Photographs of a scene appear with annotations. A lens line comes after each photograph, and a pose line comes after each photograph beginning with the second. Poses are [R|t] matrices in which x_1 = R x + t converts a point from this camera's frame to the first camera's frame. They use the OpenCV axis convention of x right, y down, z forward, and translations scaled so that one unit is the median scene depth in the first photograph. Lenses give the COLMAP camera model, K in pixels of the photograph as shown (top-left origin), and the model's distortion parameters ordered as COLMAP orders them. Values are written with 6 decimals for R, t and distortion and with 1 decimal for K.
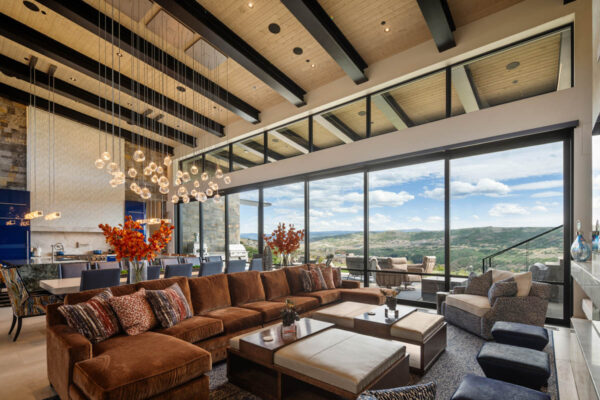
lens RADIAL K [[289.3, 0, 301.7], [0, 289.3, 242.2], [0, 0, 1]] dist [0.002605, 0.000145]
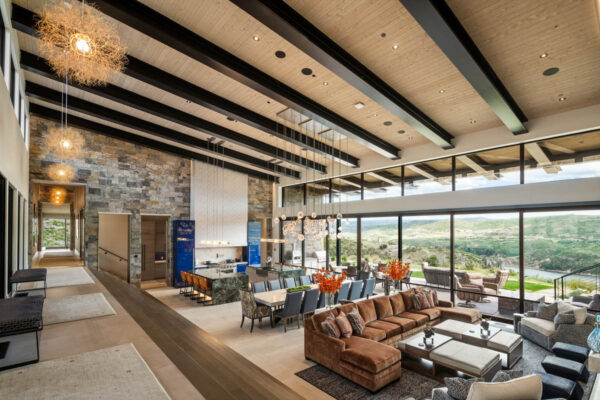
lens RADIAL K [[291.0, 0, 299.2], [0, 291.0, 226.9], [0, 0, 1]] dist [-0.001398, -0.001086]
pose [[0.984142, 0.002381, -0.177369, -0.336617], [-0.004324, 0.999935, -0.010569, -0.252469], [0.177332, 0.011168, 0.984088, -0.628587]]
